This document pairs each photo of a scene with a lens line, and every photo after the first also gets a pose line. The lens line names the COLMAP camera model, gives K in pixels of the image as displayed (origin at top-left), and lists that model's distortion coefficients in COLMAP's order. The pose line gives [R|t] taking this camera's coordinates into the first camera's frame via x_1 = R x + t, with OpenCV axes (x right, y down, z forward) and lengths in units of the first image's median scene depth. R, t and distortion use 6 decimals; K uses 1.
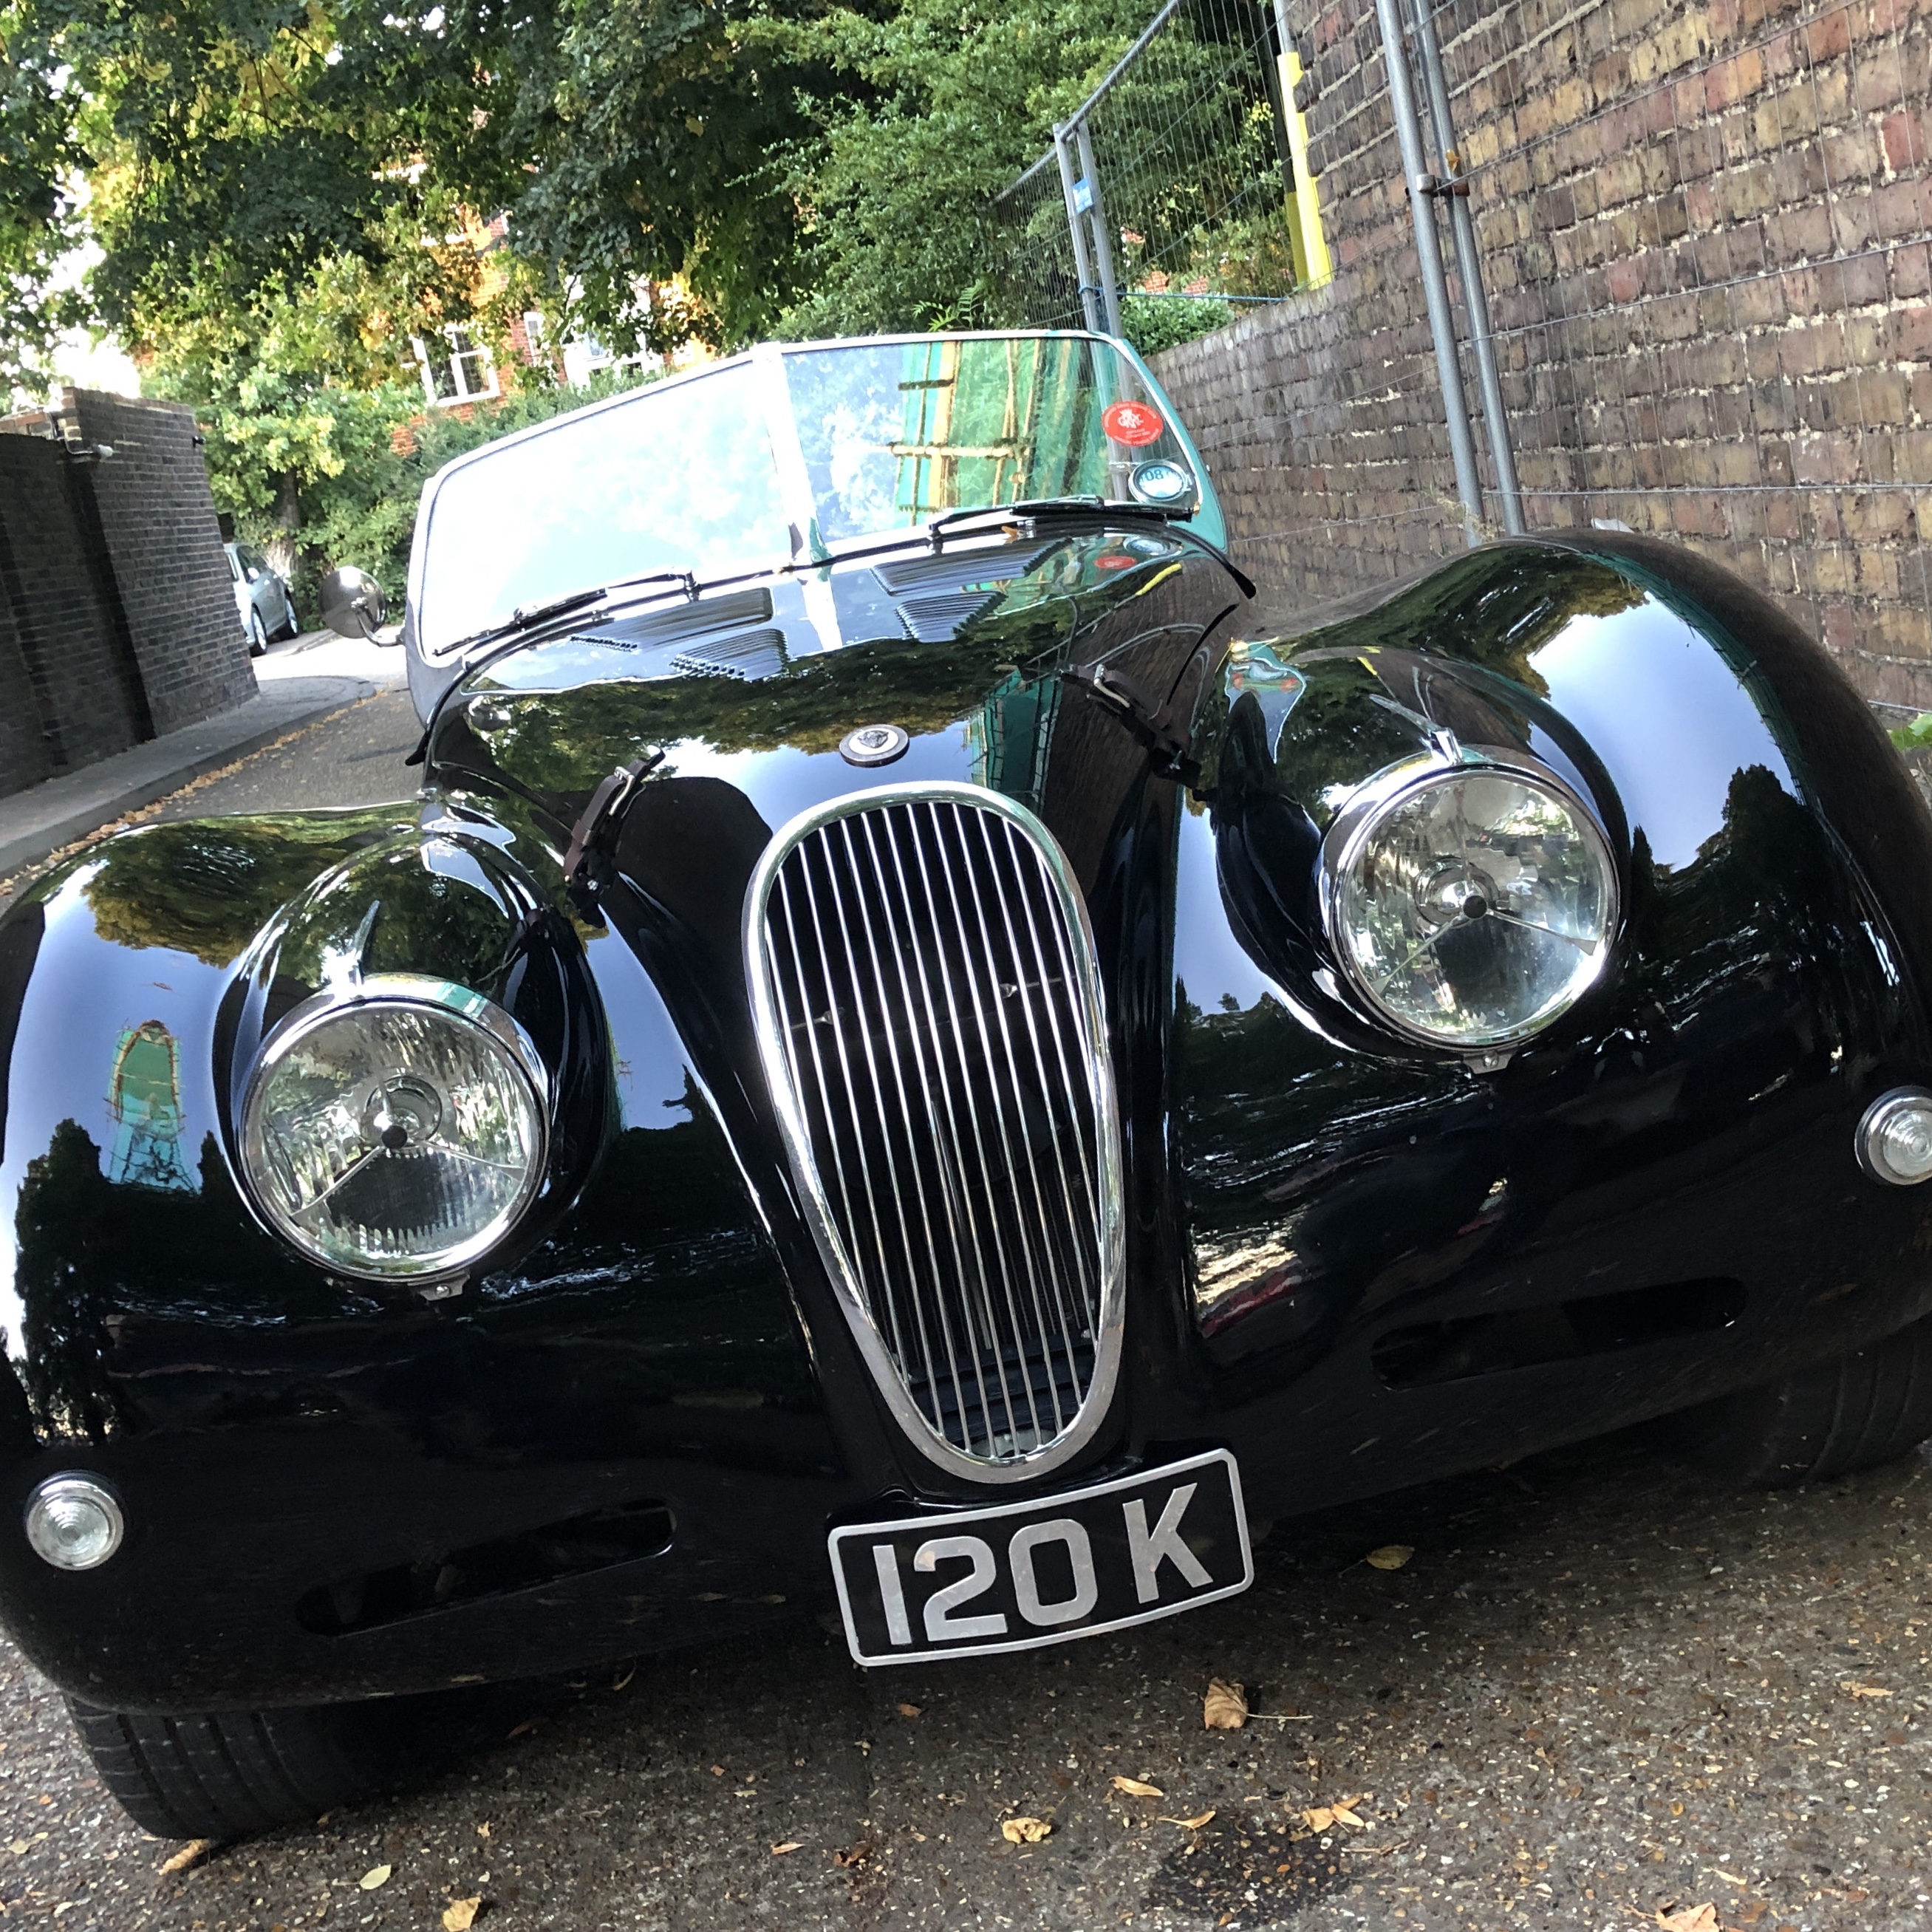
lens RADIAL K [[2689.9, 0, 959.4], [0, 2689.9, 886.9], [0, 0, 1]] dist [0.111659, -0.473559]
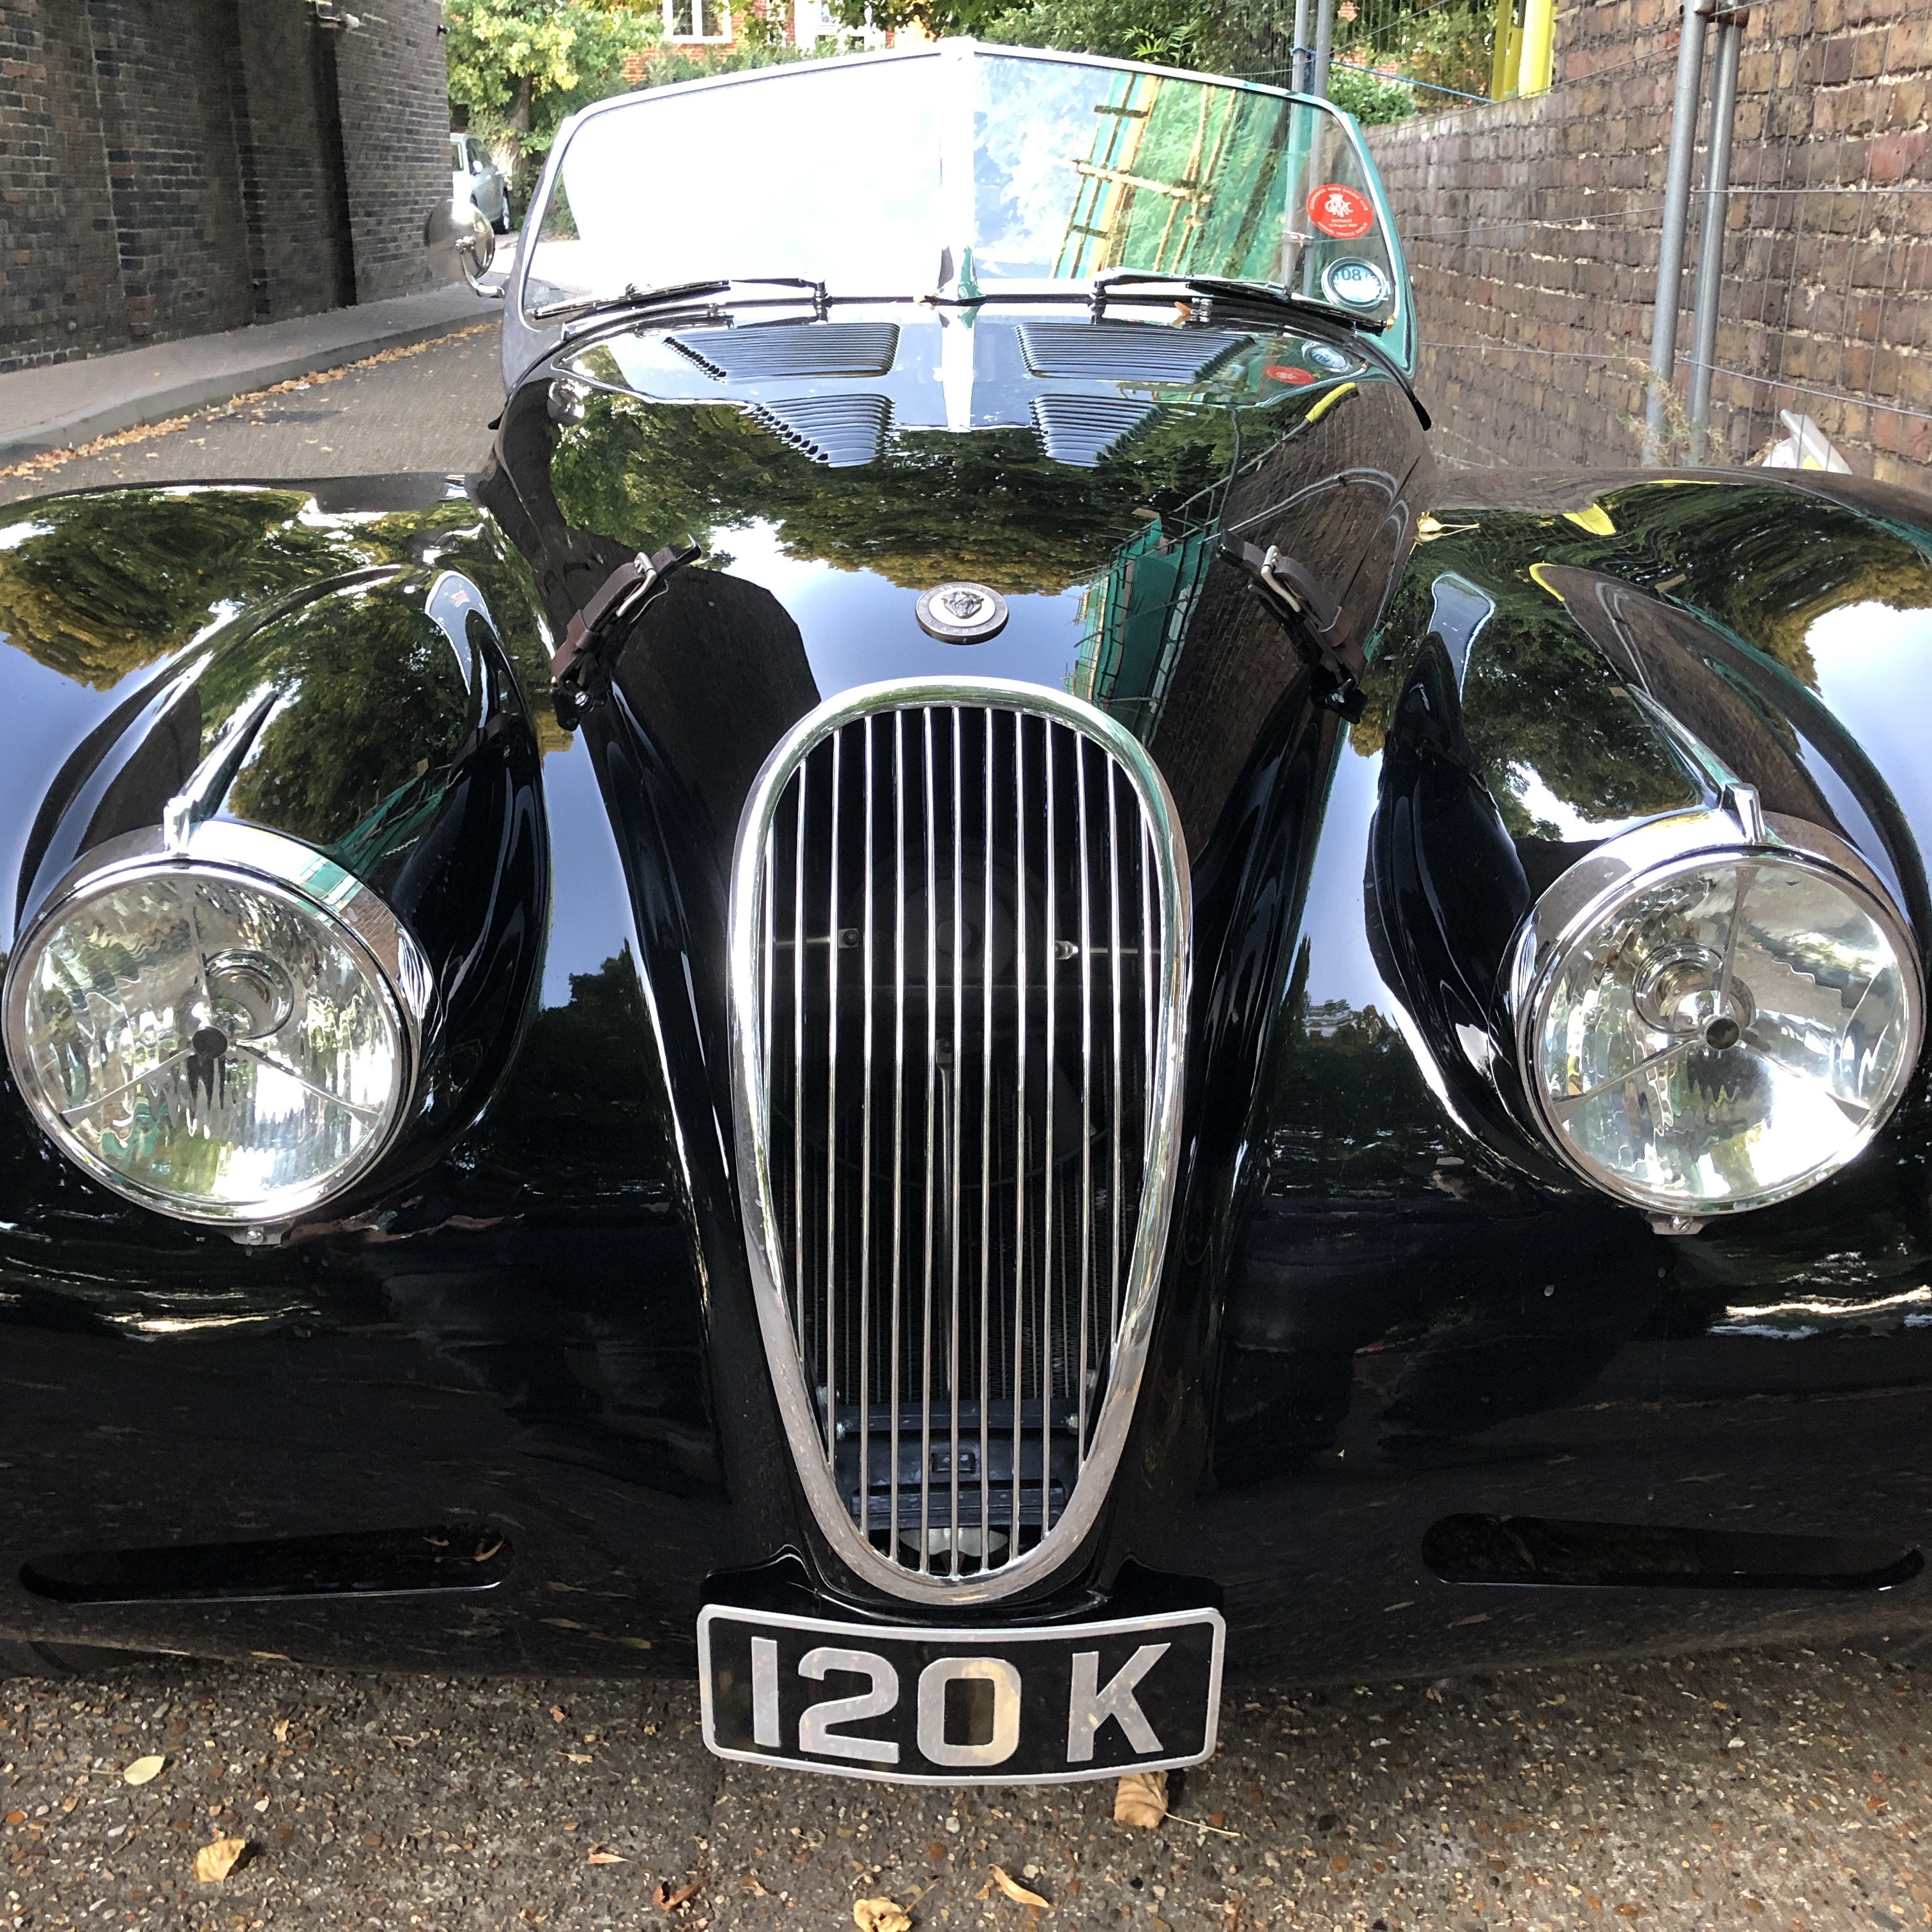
lens RADIAL K [[2260.4, 0, 960.0], [0, 2260.4, 958.0], [0, 0, 1]] dist [-0.064753, 0.153028]
pose [[0.978720, 0.205150, -0.004579, -0.005720], [-0.200904, 0.962529, 0.182142, -0.044265], [0.041774, -0.177346, 0.983262, 0.219636]]
